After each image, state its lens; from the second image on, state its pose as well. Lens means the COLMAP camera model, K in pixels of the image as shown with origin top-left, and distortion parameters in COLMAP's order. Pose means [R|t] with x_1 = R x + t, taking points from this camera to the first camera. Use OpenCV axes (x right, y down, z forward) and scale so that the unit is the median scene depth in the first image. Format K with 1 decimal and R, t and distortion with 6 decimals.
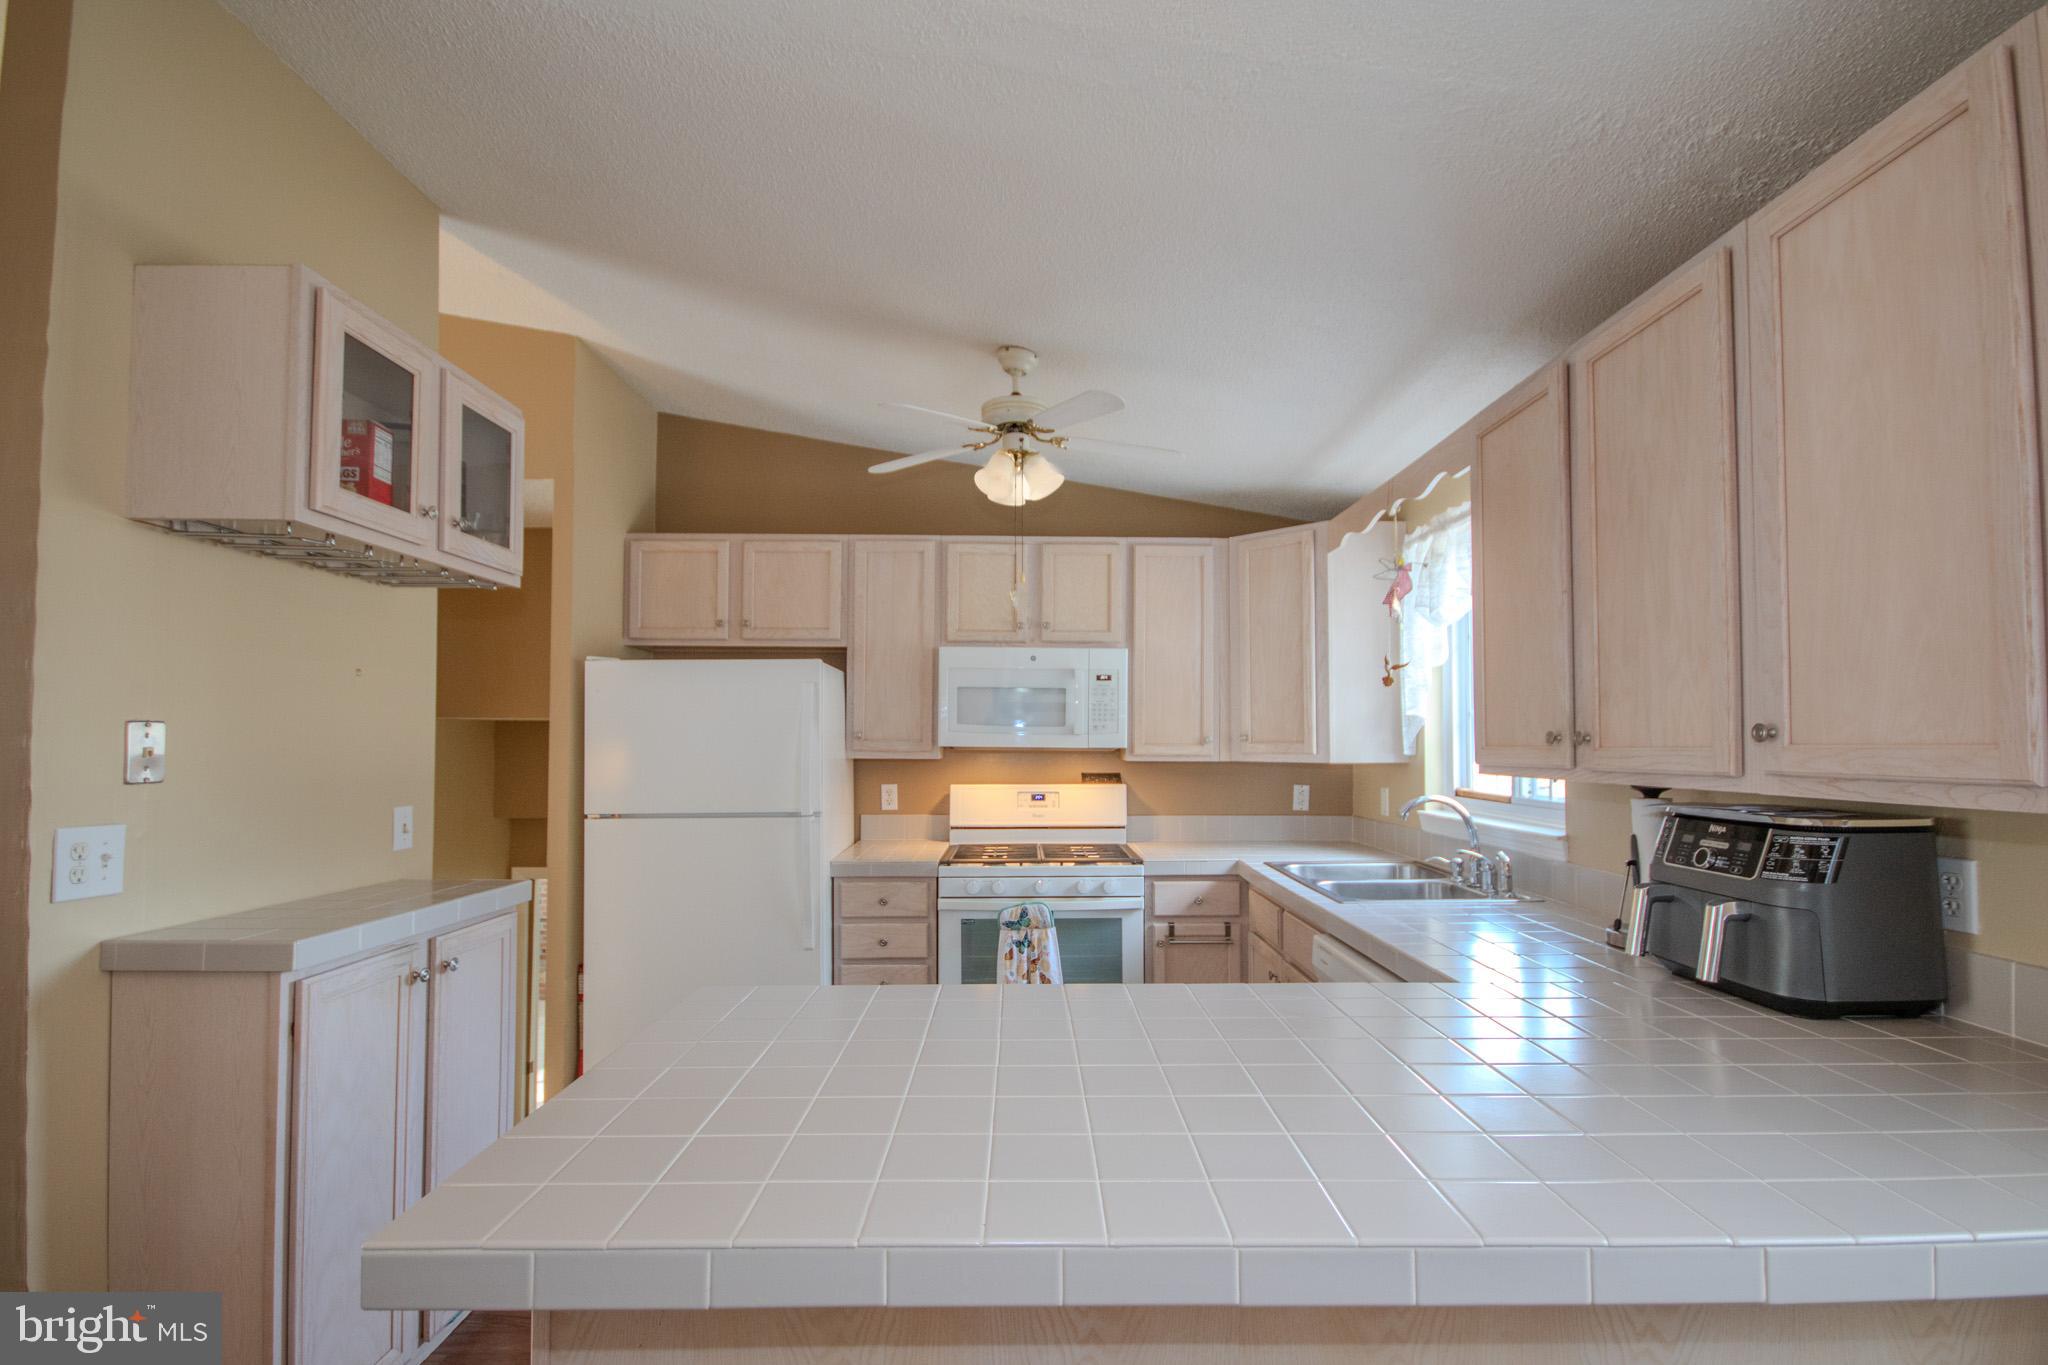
lens RADIAL K [[947.8, 0, 1059.9], [0, 947.8, 719.3], [0, 0, 1]] dist [-0.001470, -0.000221]
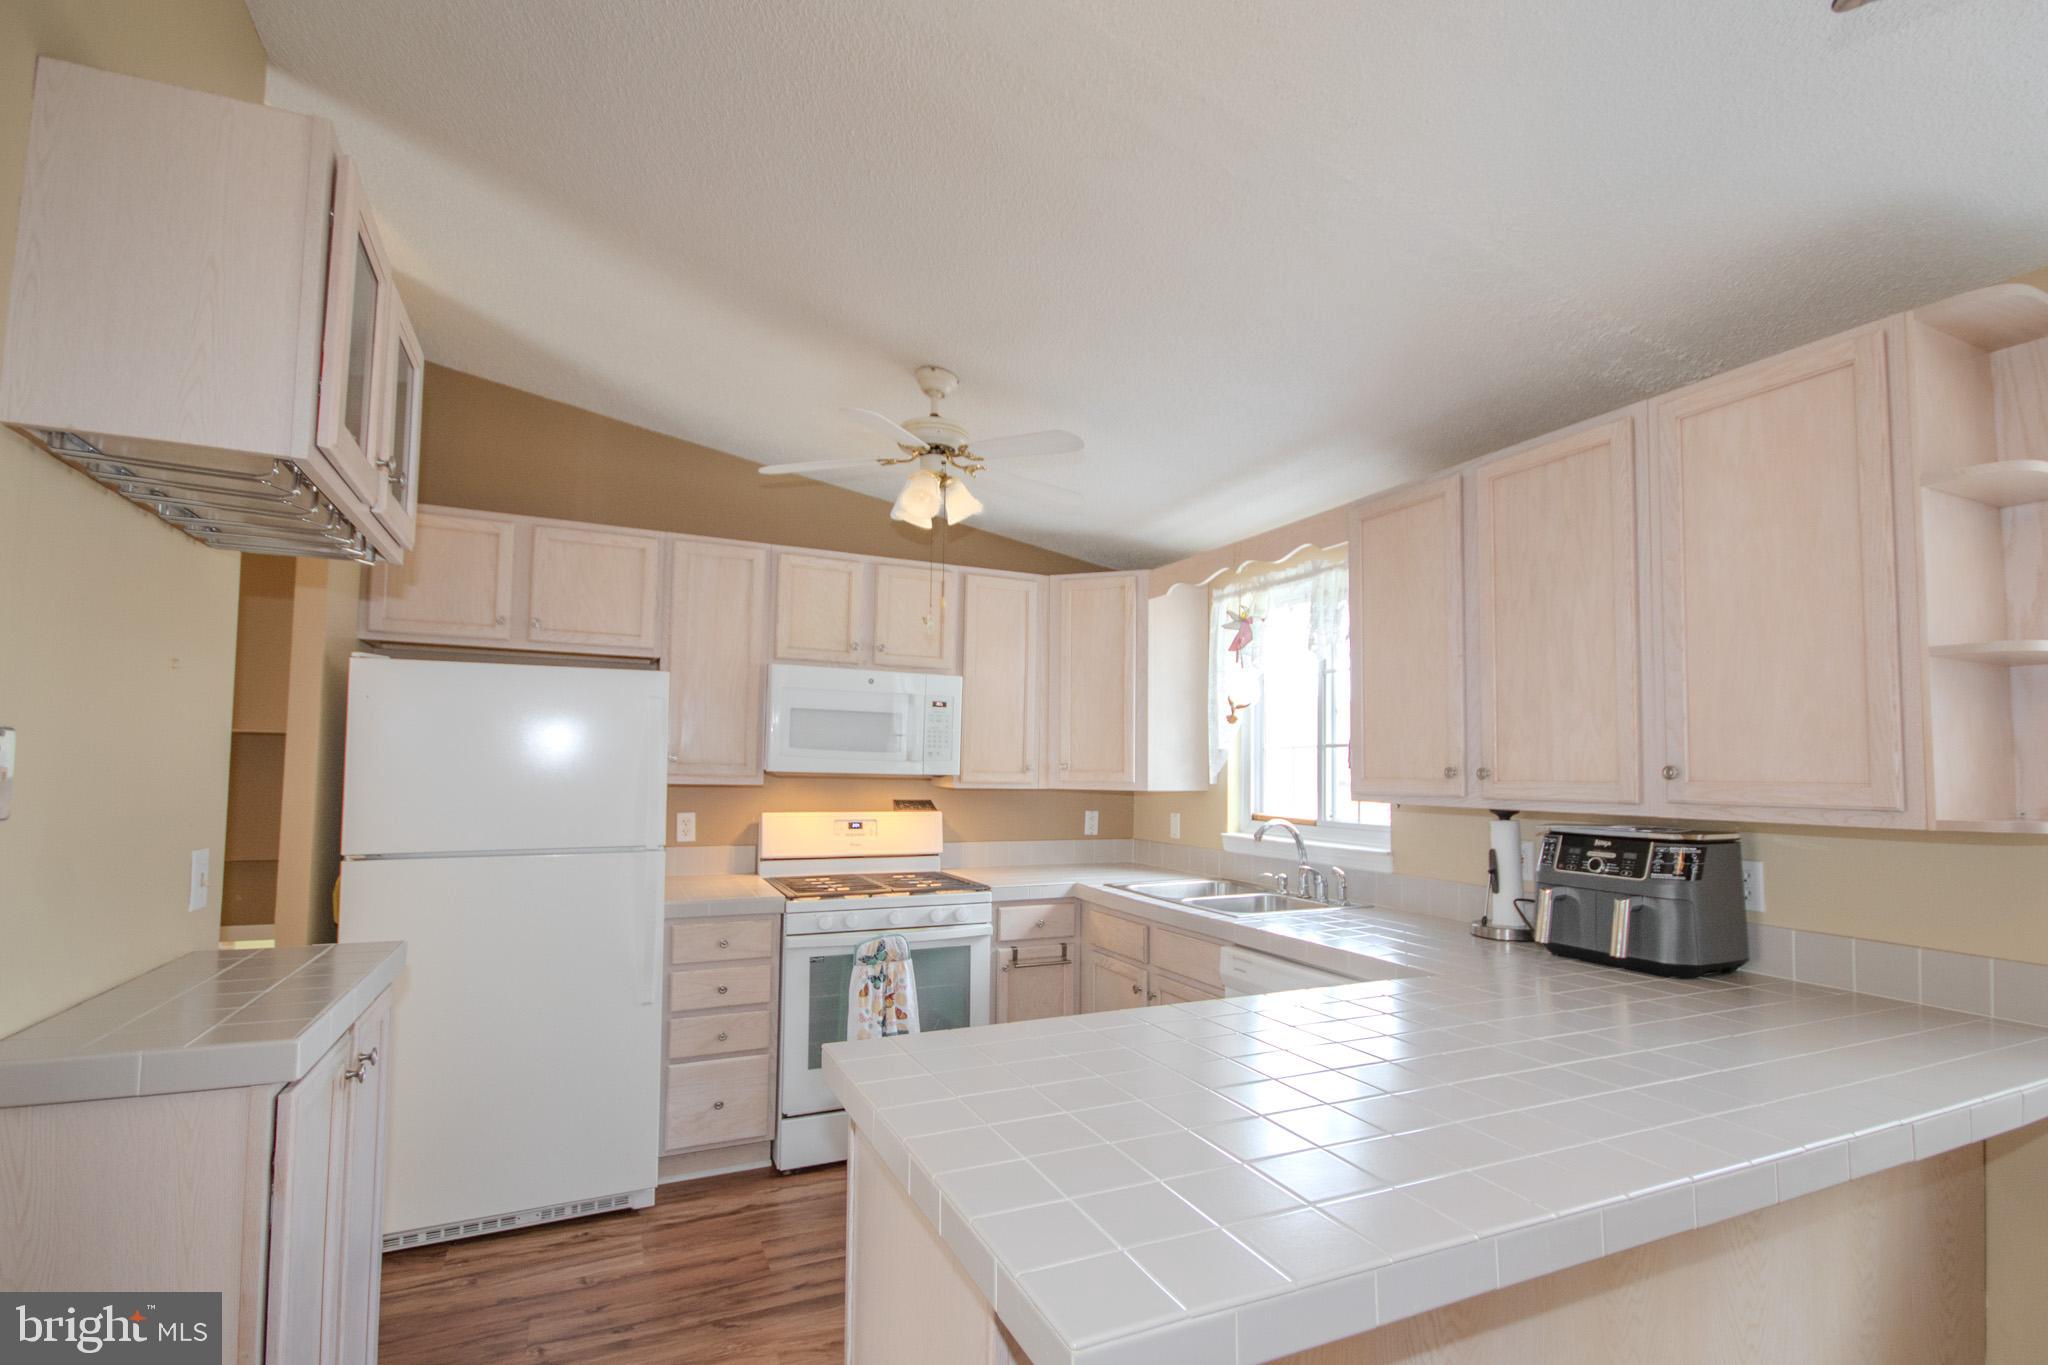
lens RADIAL K [[947.8, 0, 1059.9], [0, 947.8, 719.3], [0, 0, 1]] dist [-0.001470, -0.000221]
pose [[0.912190, 0.034287, 0.408330, -0.267804], [-0.023333, 0.999223, -0.031780, 0.000717], [-0.409102, 0.019462, 0.912281, 0.044191]]
